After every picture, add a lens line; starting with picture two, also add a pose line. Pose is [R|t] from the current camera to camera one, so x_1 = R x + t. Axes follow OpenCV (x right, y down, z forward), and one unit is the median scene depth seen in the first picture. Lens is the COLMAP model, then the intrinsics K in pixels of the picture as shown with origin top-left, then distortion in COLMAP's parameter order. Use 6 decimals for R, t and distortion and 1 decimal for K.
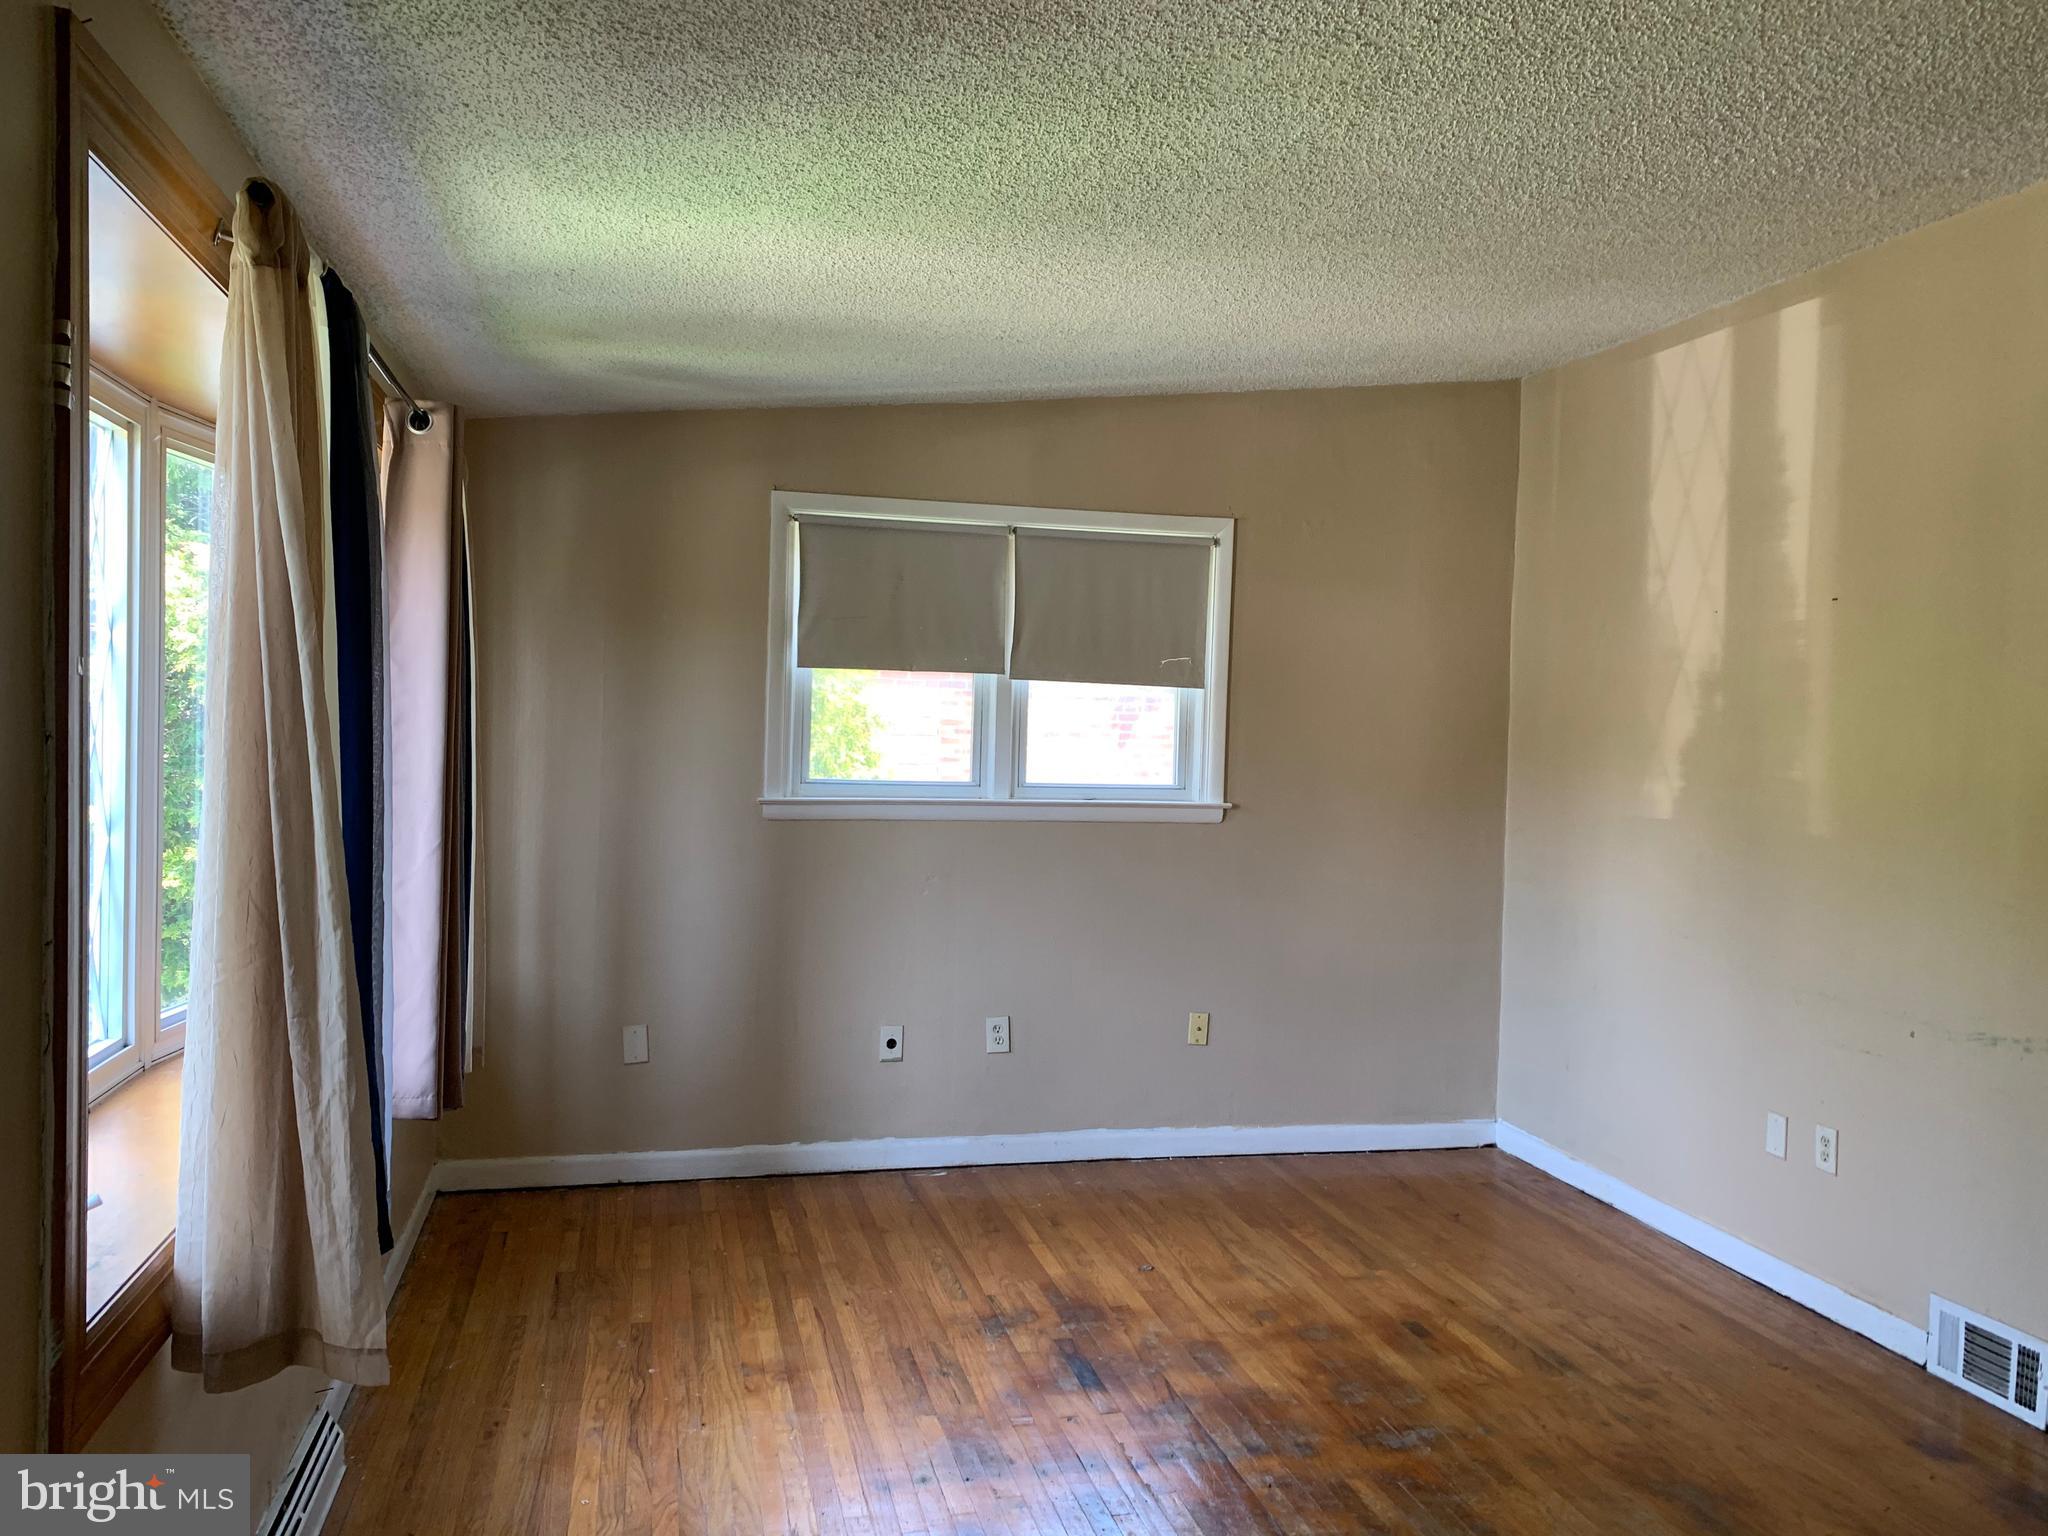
lens RADIAL K [[1564.7, 0, 1024.5], [0, 1564.7, 771.2], [0, 0, 1]] dist [0.004143, -0.001763]
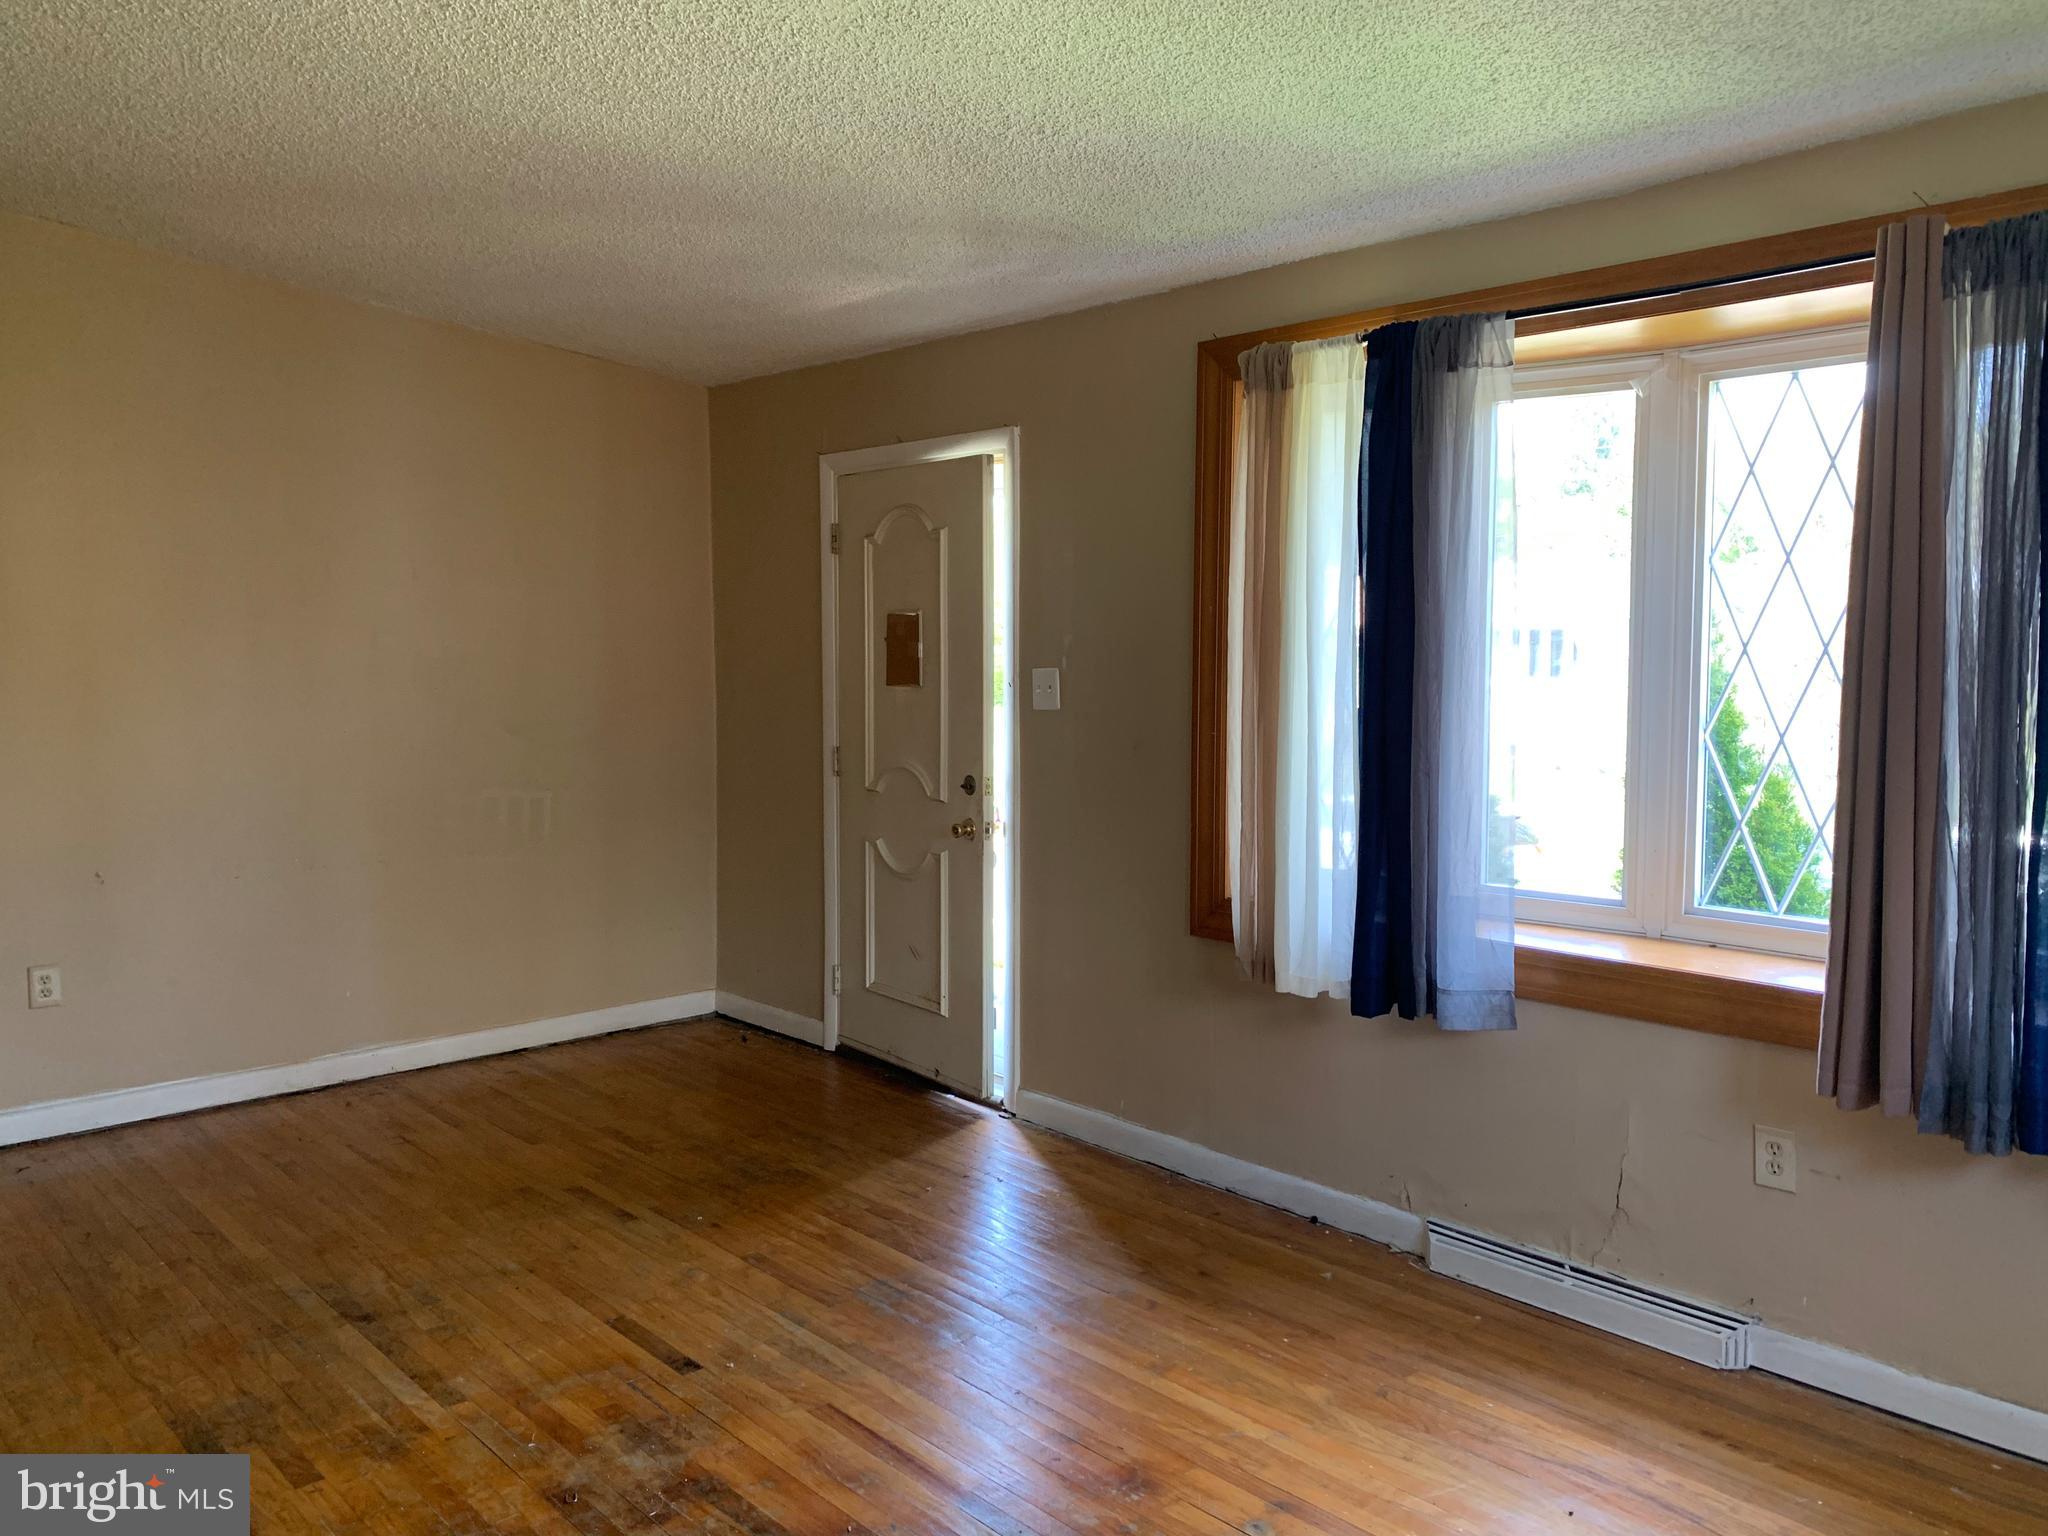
lens RADIAL K [[1564.7, 0, 1022.8], [0, 1564.7, 769.4], [0, 0, 1]] dist [0.004143, -0.001763]
pose [[-0.875700, 0.016964, -0.482557, 0.421408], [-0.031581, 0.995230, 0.092298, -0.018070], [0.481821, 0.096065, -0.870988, 1.567069]]
